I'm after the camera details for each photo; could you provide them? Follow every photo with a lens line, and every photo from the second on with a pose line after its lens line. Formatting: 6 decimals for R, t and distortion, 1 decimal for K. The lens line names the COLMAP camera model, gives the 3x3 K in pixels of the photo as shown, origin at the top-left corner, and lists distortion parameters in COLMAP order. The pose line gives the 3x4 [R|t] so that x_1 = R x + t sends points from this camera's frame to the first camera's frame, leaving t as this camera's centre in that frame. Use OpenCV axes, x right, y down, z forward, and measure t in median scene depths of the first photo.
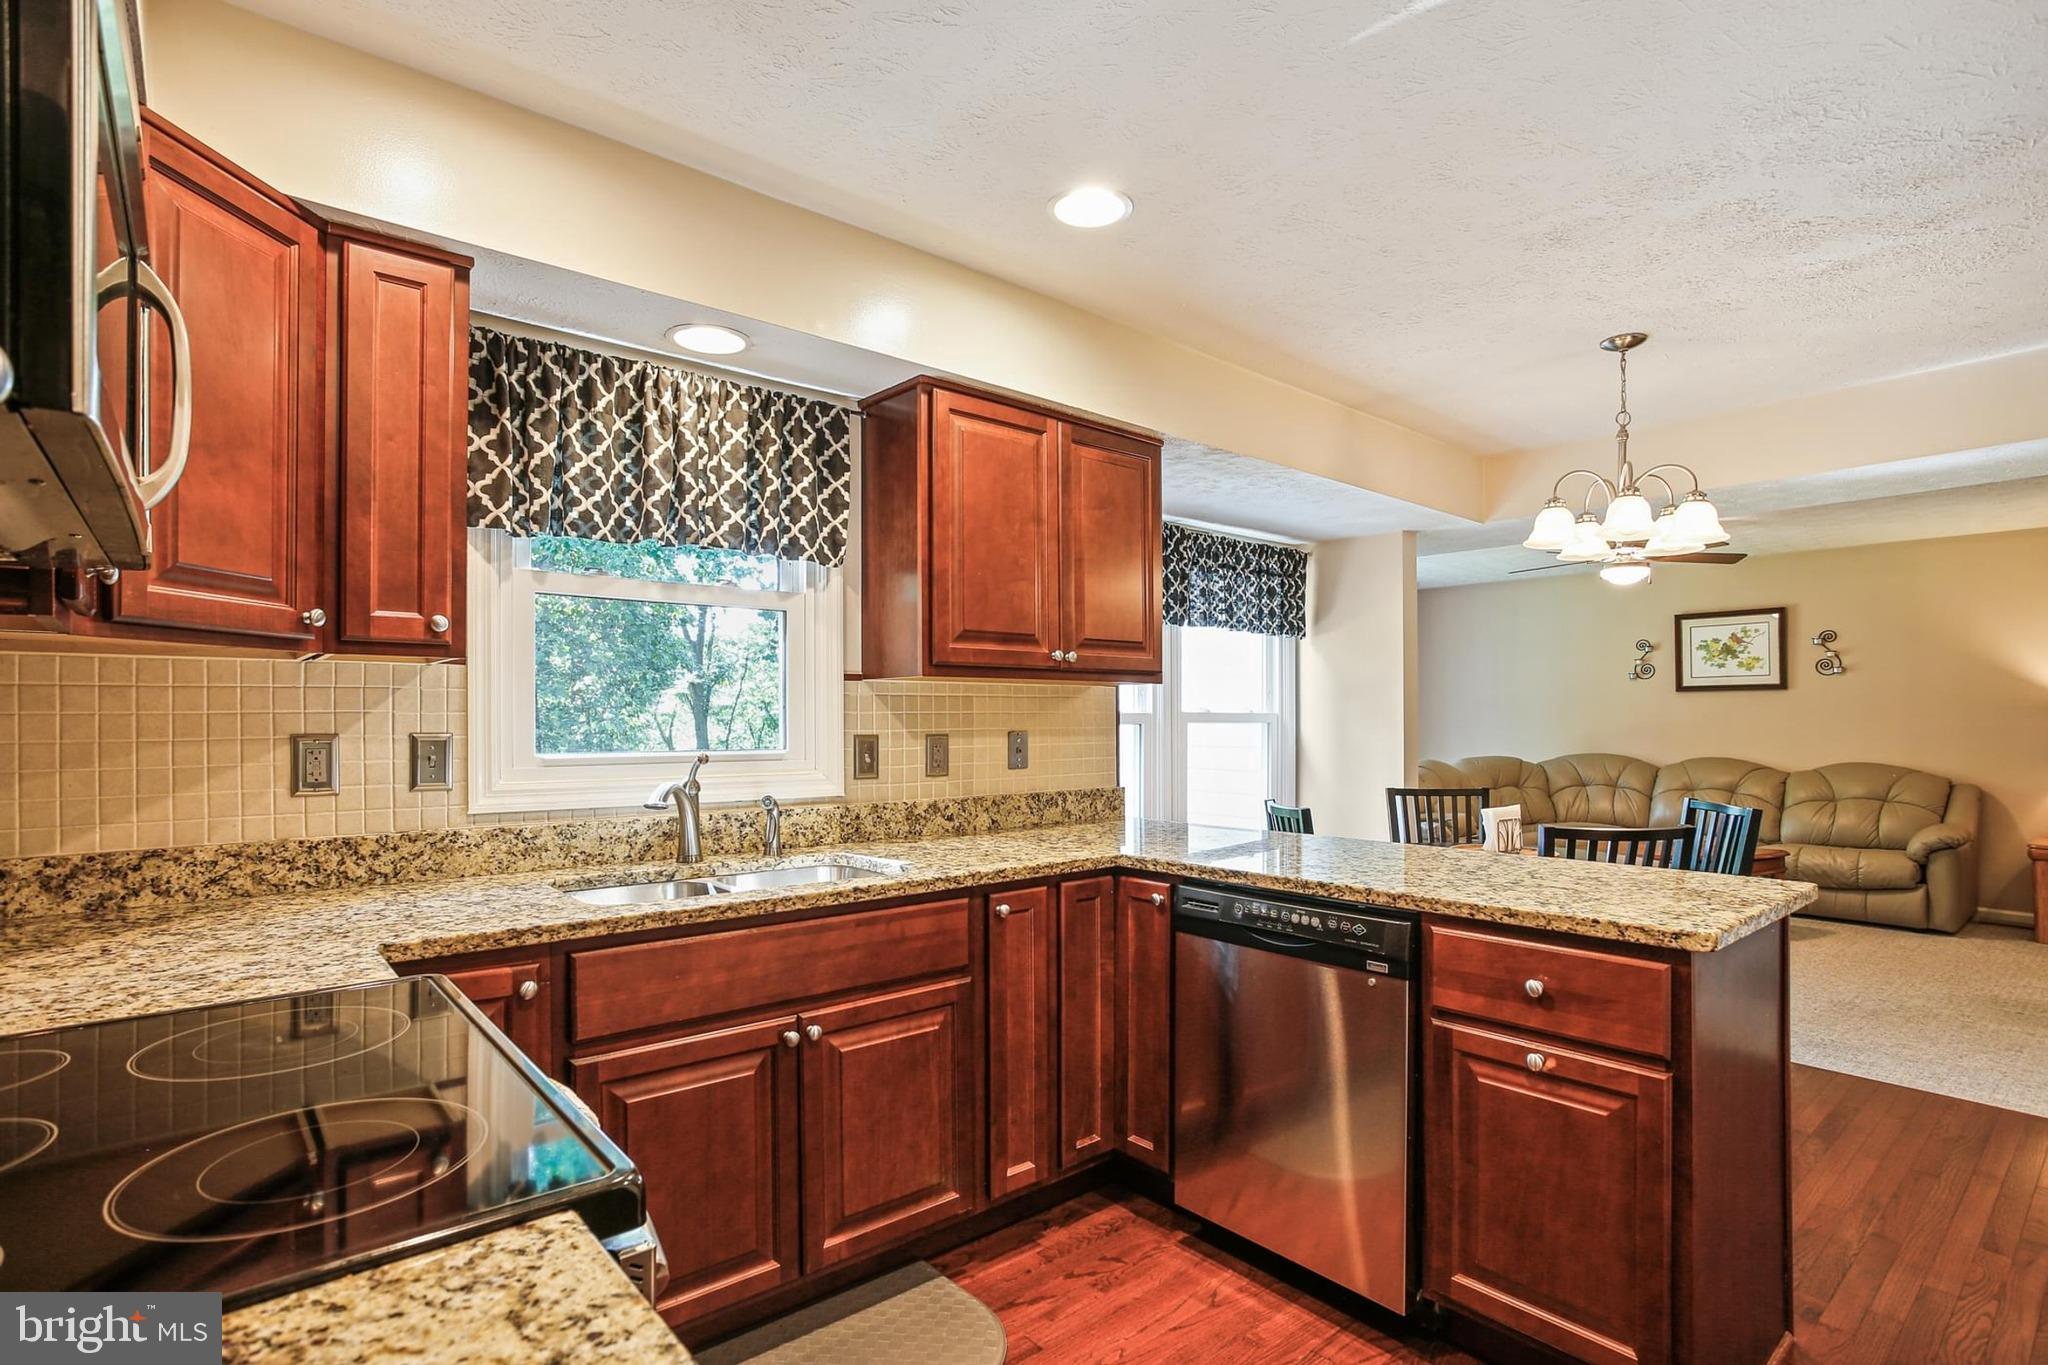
lens RADIAL K [[993.6, 0, 991.8], [0, 993.6, 714.5], [0, 0, 1]] dist [-0.039723, 0.014500]
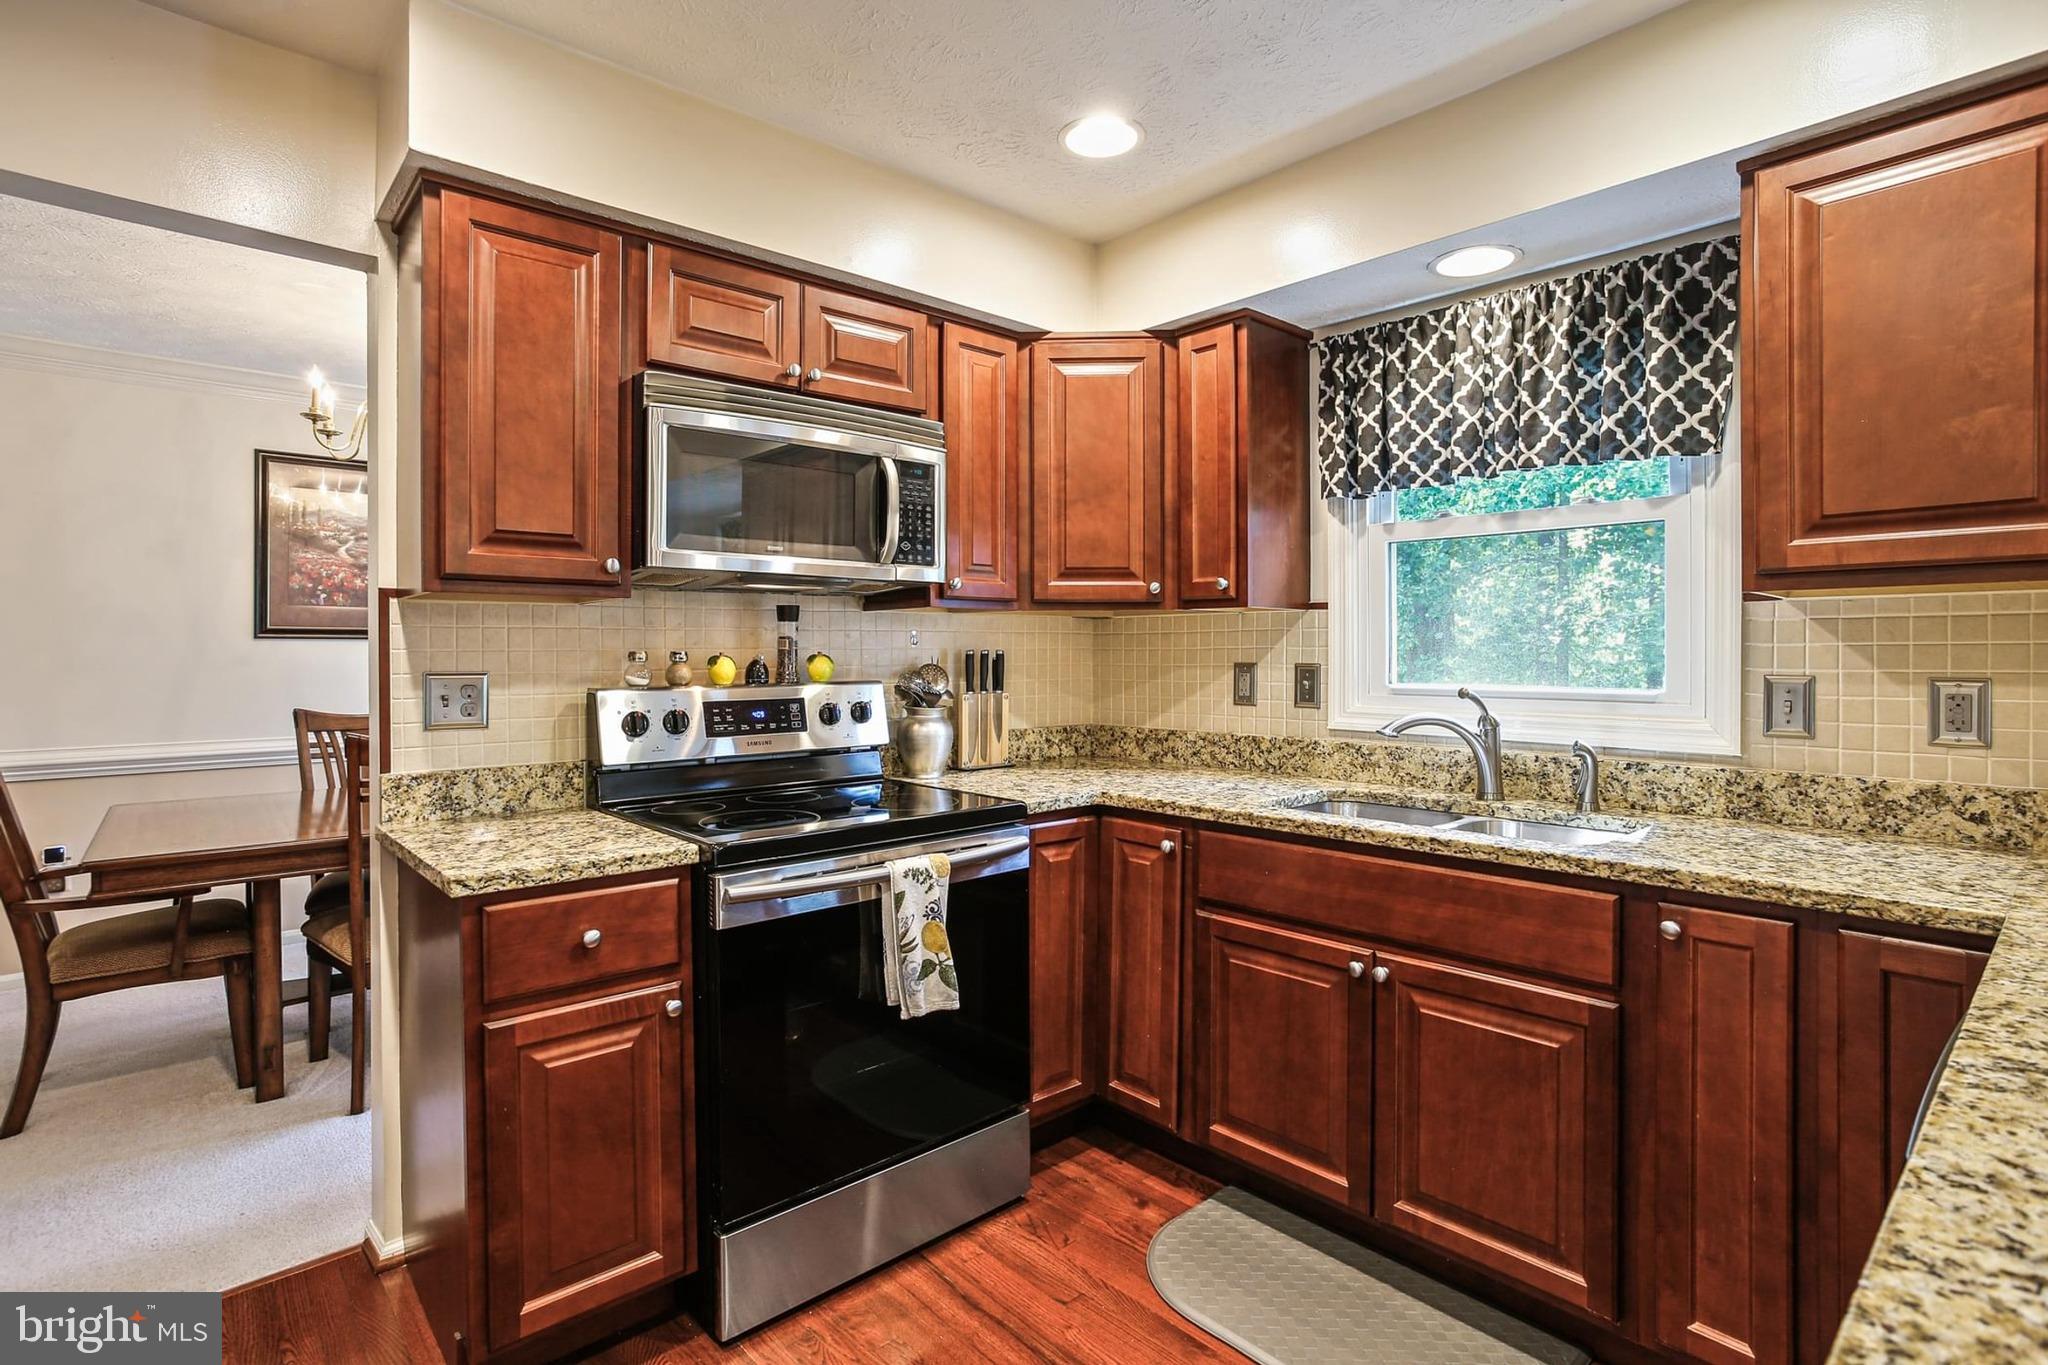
lens RADIAL K [[993.6, 0, 1055.0], [0, 993.6, 658.6], [0, 0, 1]] dist [-0.039723, 0.014500]
pose [[0.080035, 0.005376, -0.996778, 0.756837], [0.002262, 0.999982, 0.005575, 0.004708], [0.996789, -0.002701, 0.080021, 0.600161]]
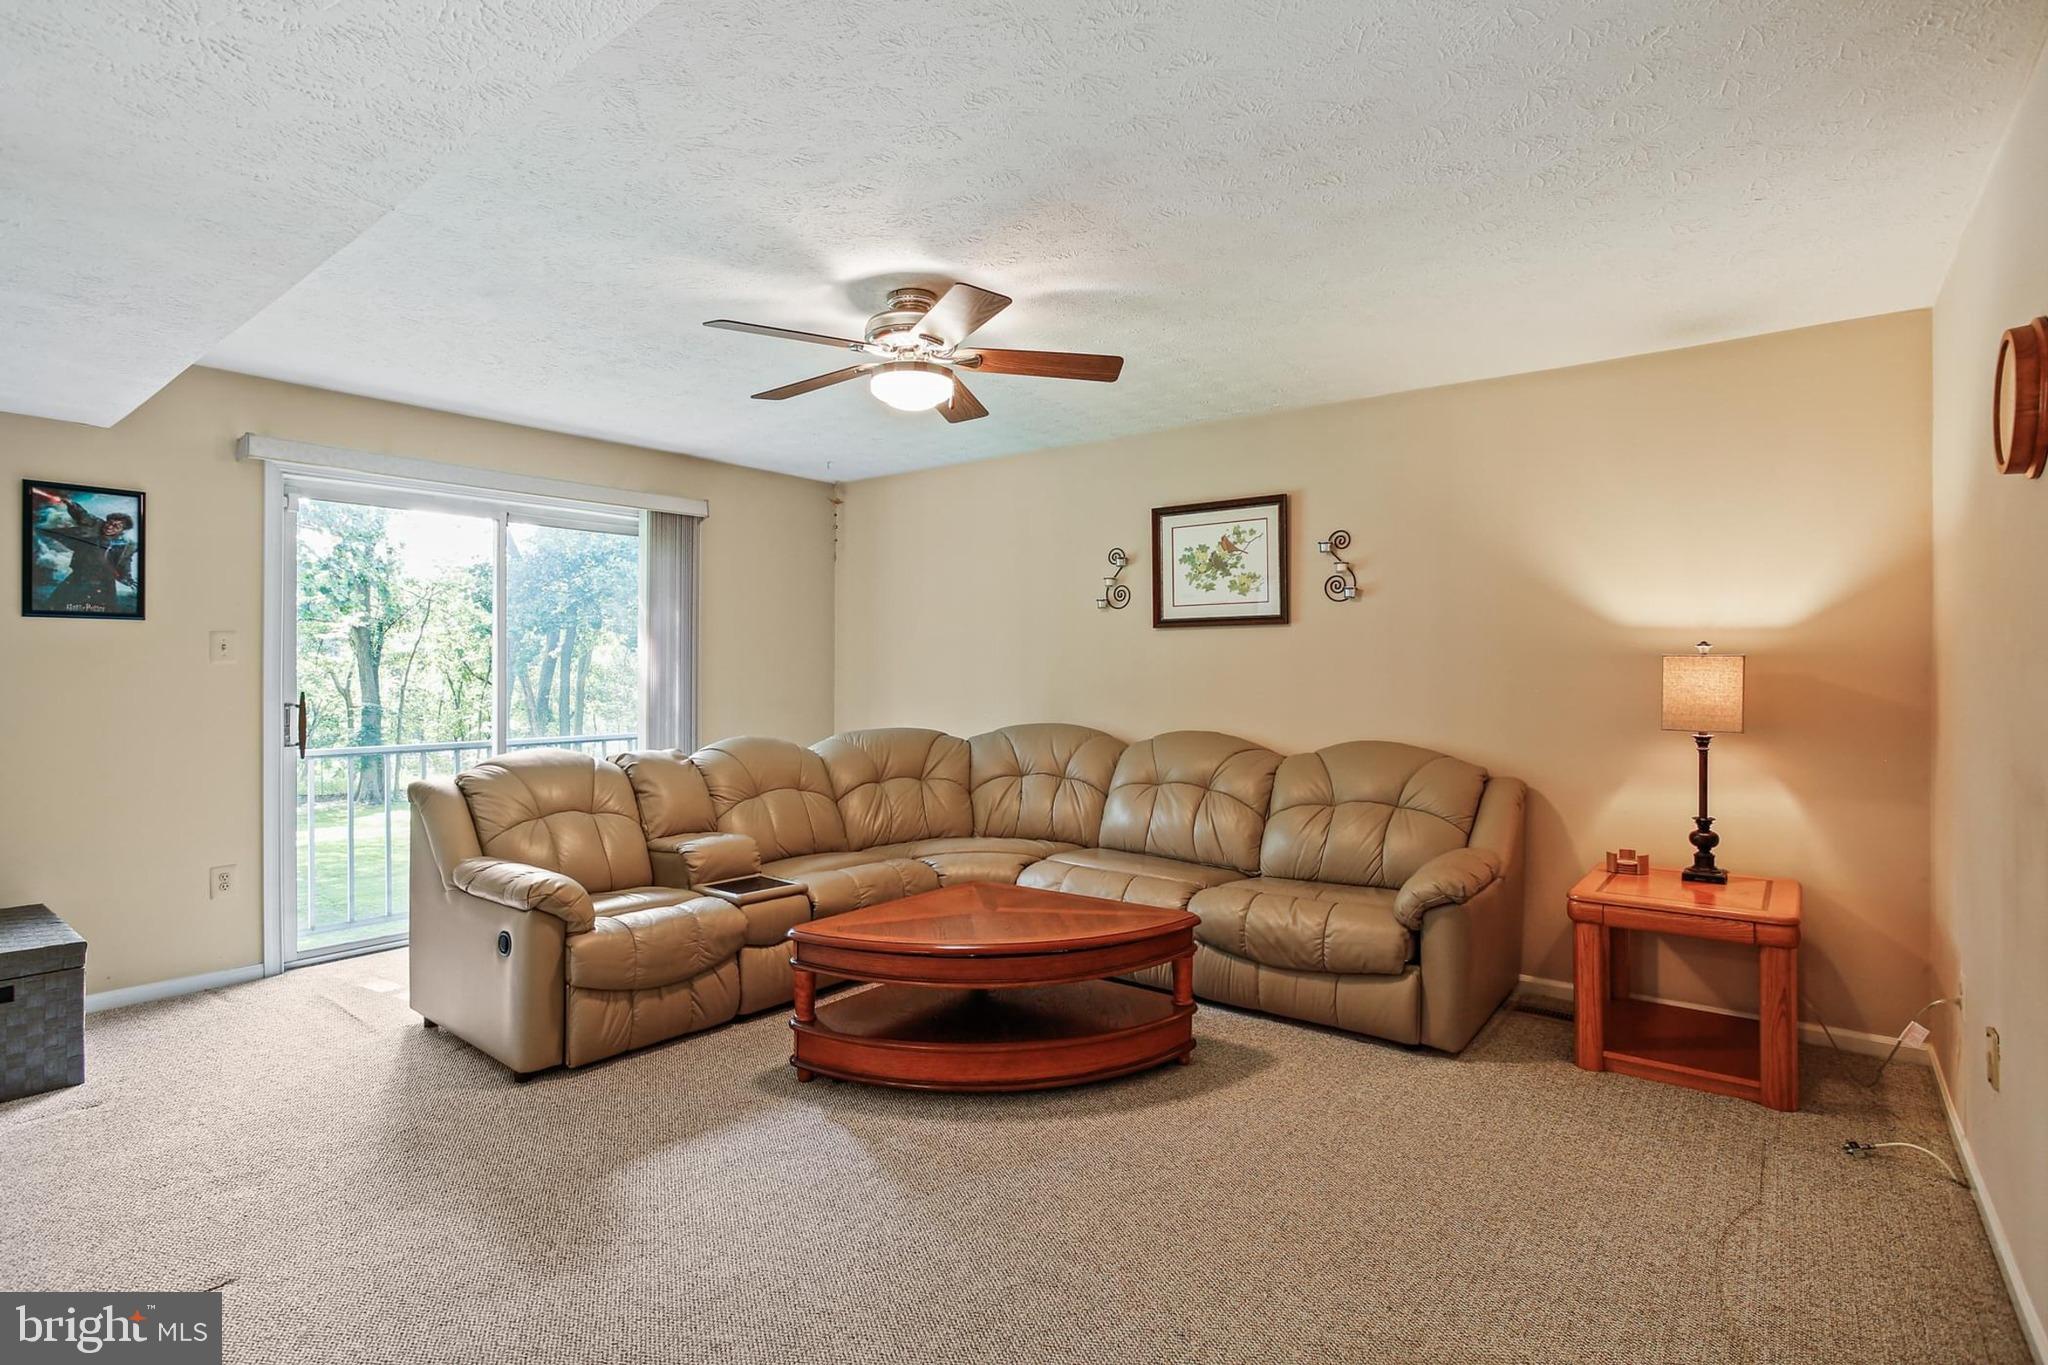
lens RADIAL K [[993.6, 0, 1027.2], [0, 993.6, 674.6], [0, 0, 1]] dist [-0.039723, 0.014500]
pose [[0.973063, 0.000091, 0.230540, 0.069202], [-0.002178, 0.999959, 0.008802, 0.000265], [-0.230530, -0.009067, 0.973023, 0.056484]]
